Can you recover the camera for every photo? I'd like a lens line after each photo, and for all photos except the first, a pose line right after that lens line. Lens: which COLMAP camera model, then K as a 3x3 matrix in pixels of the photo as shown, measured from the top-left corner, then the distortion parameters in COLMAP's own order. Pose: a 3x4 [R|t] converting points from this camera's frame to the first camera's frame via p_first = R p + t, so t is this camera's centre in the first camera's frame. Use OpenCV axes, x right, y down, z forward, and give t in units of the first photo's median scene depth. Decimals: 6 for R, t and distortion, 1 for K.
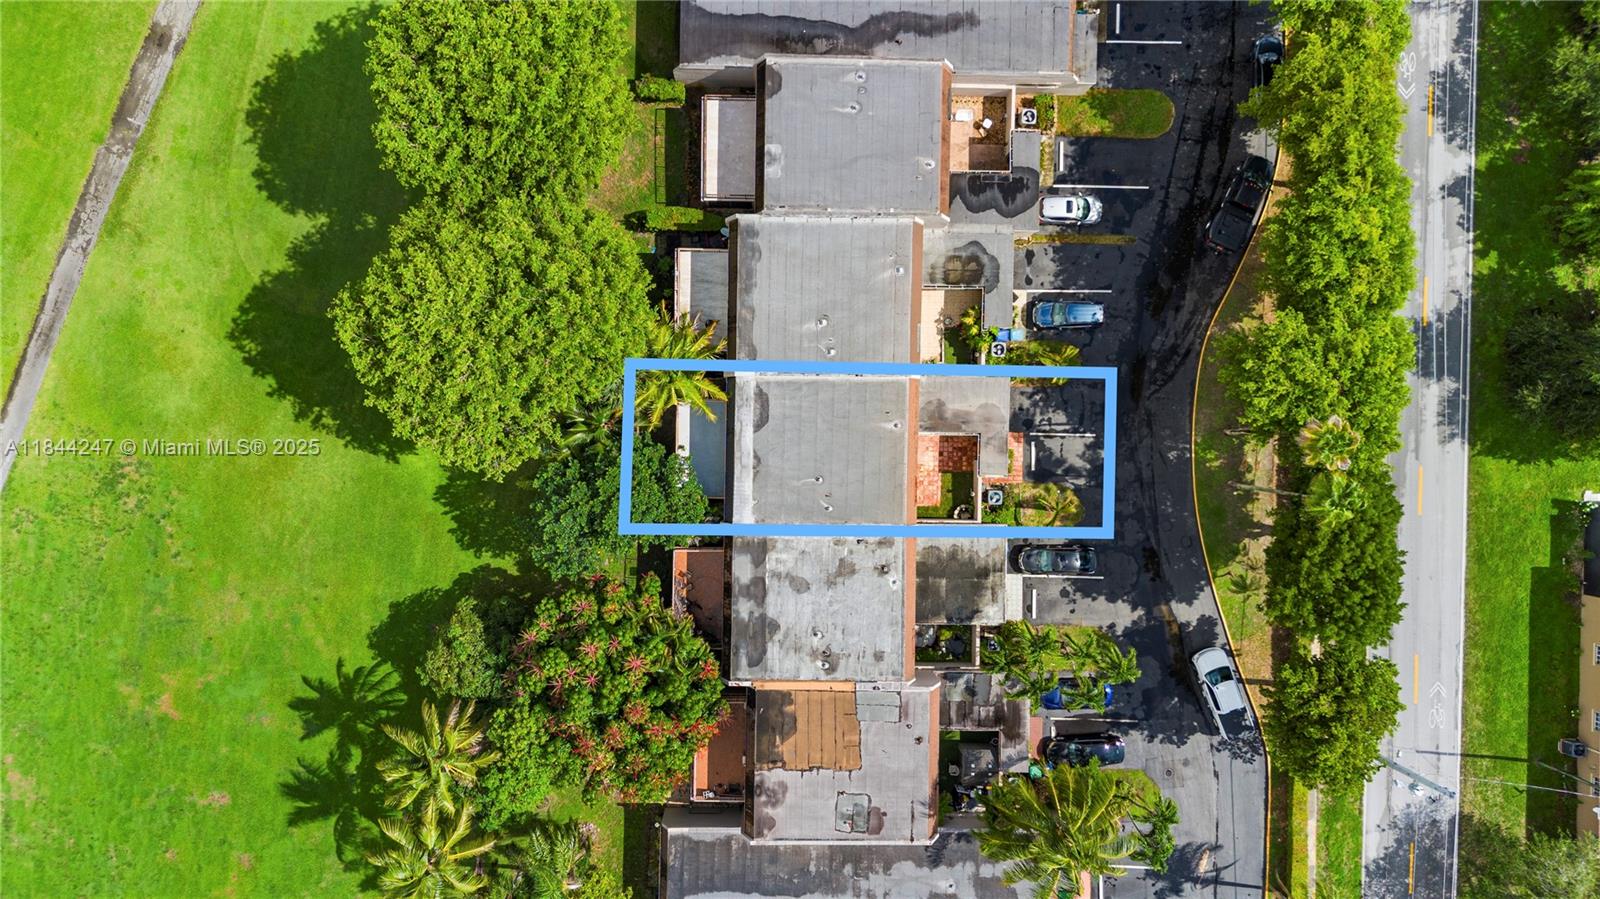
lens RADIAL K [[1128.2, 0, 799.2], [0, 1128.2, 442.9], [0, 0, 1]] dist [0.065352, -0.065648]
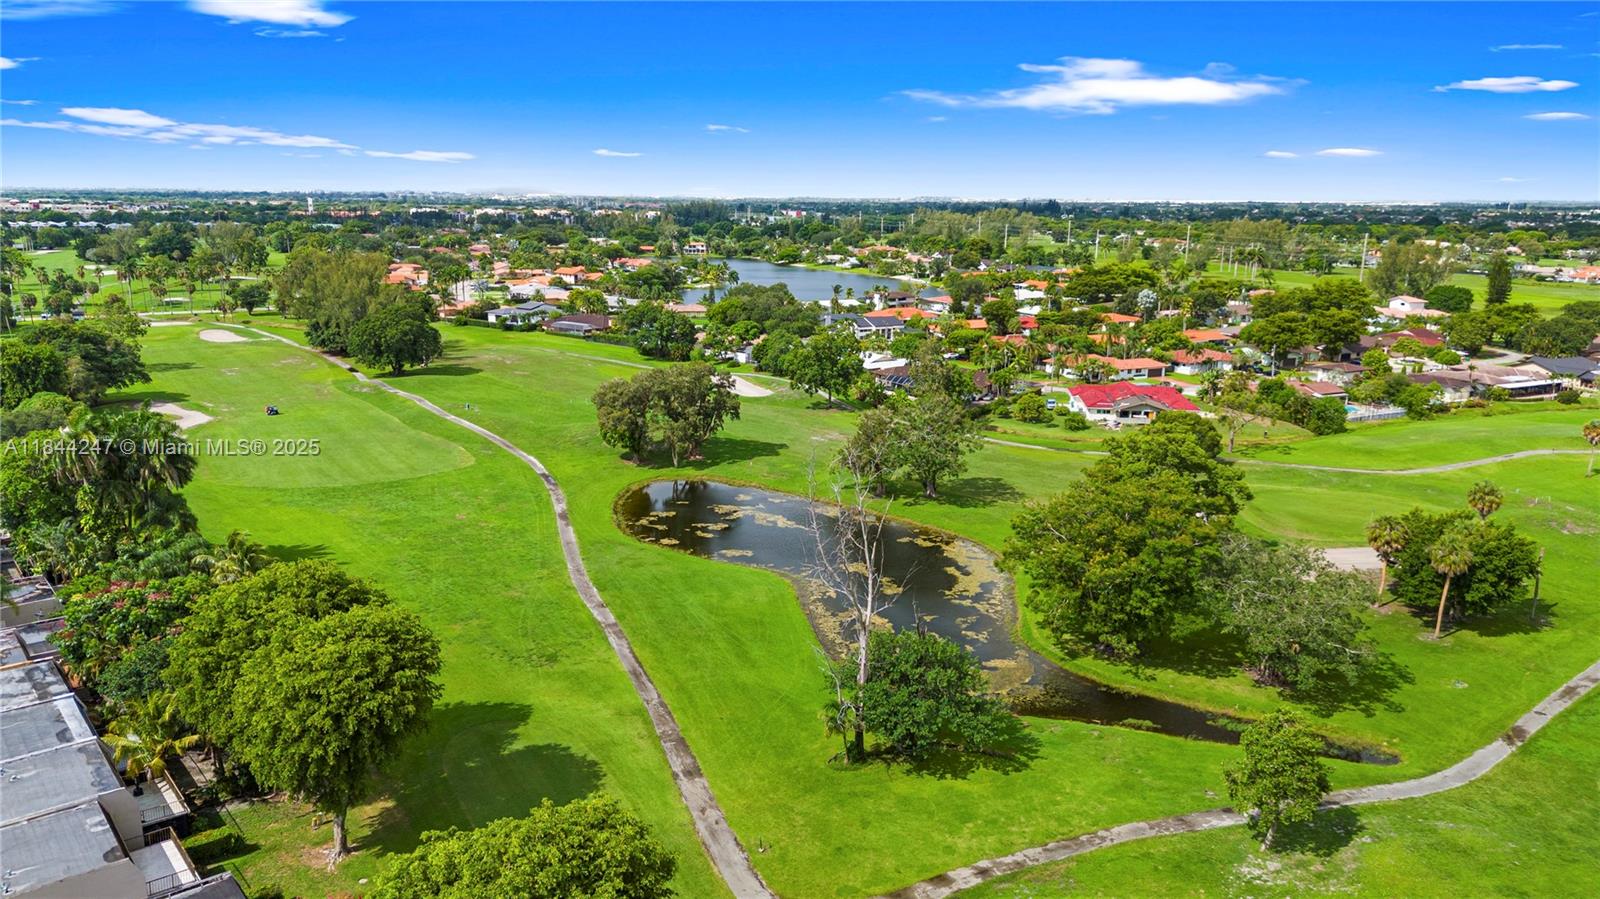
lens RADIAL K [[1128.2, 0, 795.5], [0, 1128.2, 436.2], [0, 0, 1]] dist [0.065352, -0.065648]
pose [[-0.747172, 0.106161, -0.656097, 0.153009], [-0.663731, -0.170525, 0.728274, -1.388199], [-0.034567, 0.979618, 0.197874, 0.414142]]
